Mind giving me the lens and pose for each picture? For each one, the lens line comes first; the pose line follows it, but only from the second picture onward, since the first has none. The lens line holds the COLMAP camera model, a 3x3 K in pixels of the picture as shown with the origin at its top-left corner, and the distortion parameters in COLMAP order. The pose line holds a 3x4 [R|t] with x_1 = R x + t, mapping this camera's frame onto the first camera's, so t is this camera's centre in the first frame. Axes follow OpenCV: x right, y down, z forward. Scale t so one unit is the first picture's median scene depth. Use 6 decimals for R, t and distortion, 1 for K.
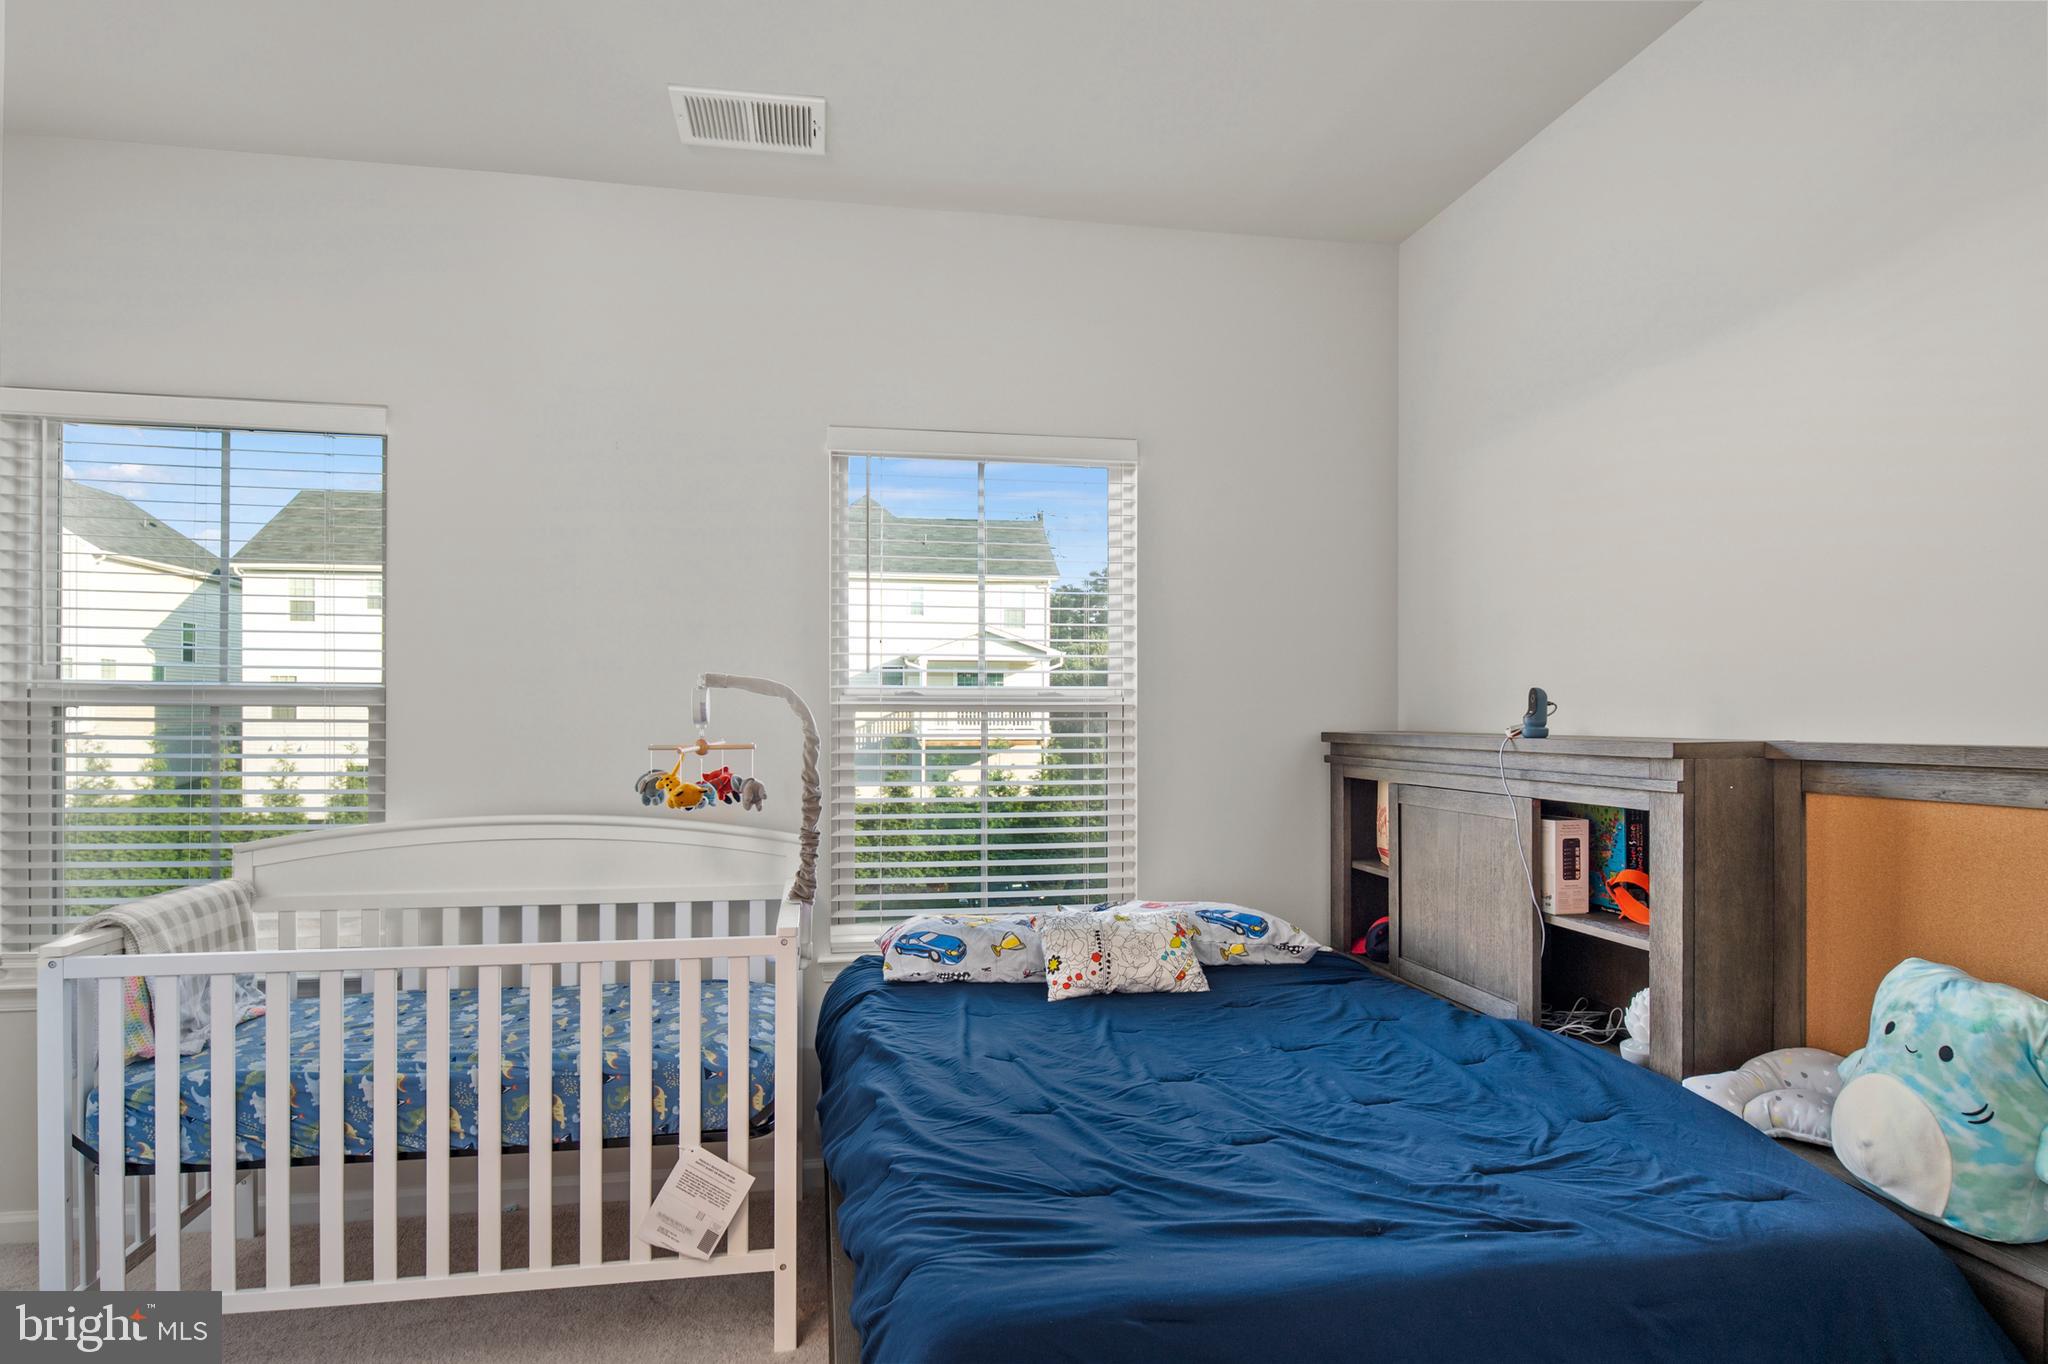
lens RADIAL K [[1116.6, 0, 1022.9], [0, 1116.6, 714.4], [0, 0, 1]] dist [-0.003333, -0.002781]
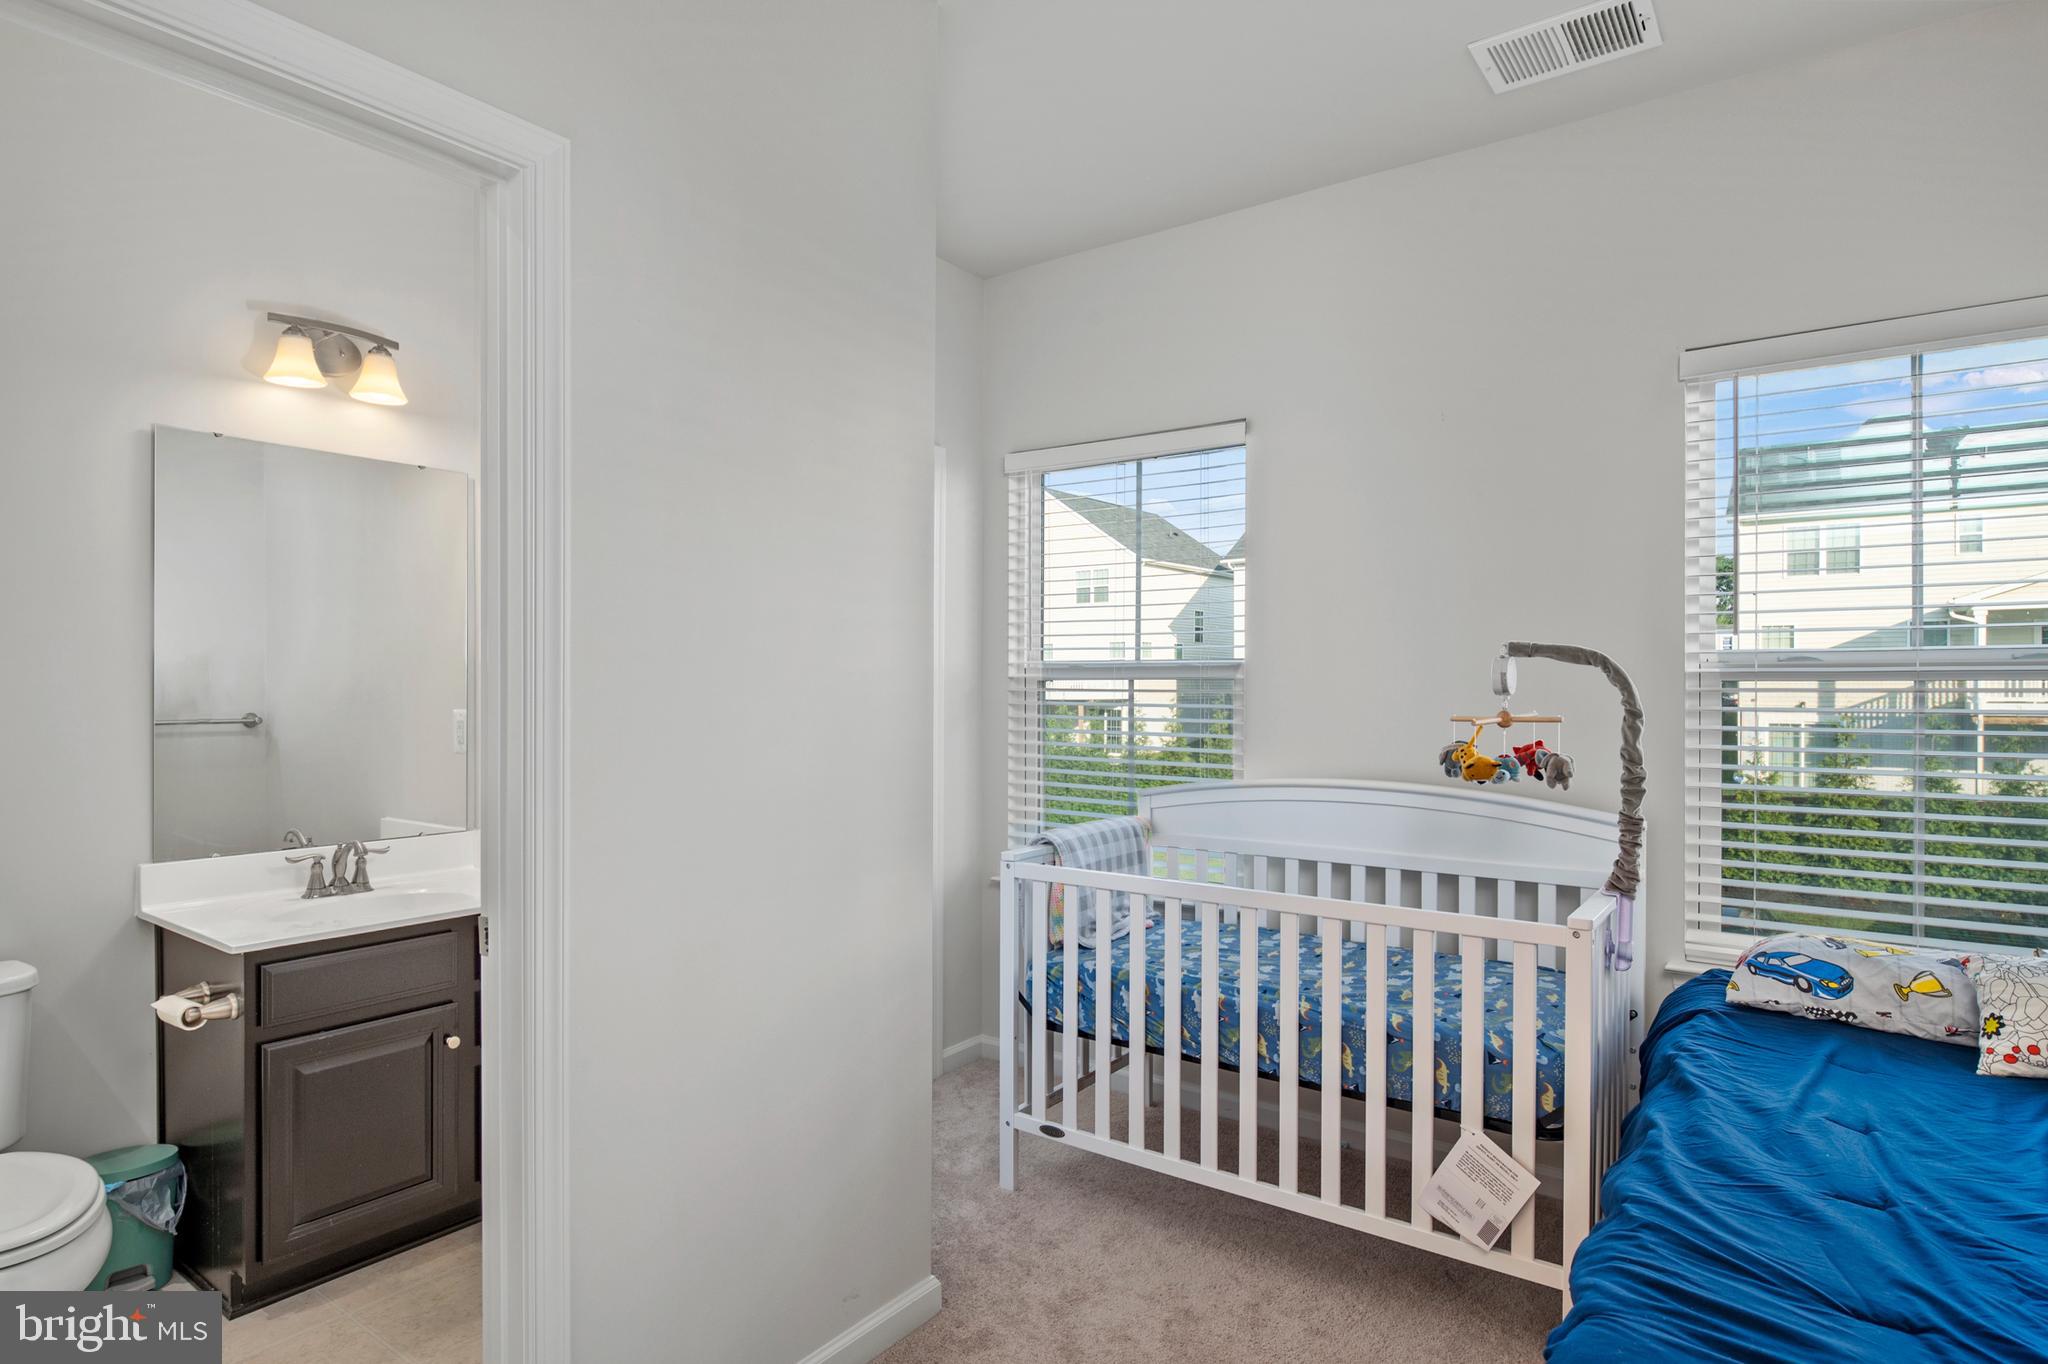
lens RADIAL K [[1120.1, 0, 1024.0], [0, 1120.1, 682.0], [0, 0, 1]] dist [-0.004114, -0.003930]
pose [[0.684801, -0.004908, -0.728713, 0.146046], [0.003174, 0.999988, -0.003752, -0.000278], [0.728723, 0.000256, 0.684809, 0.046163]]
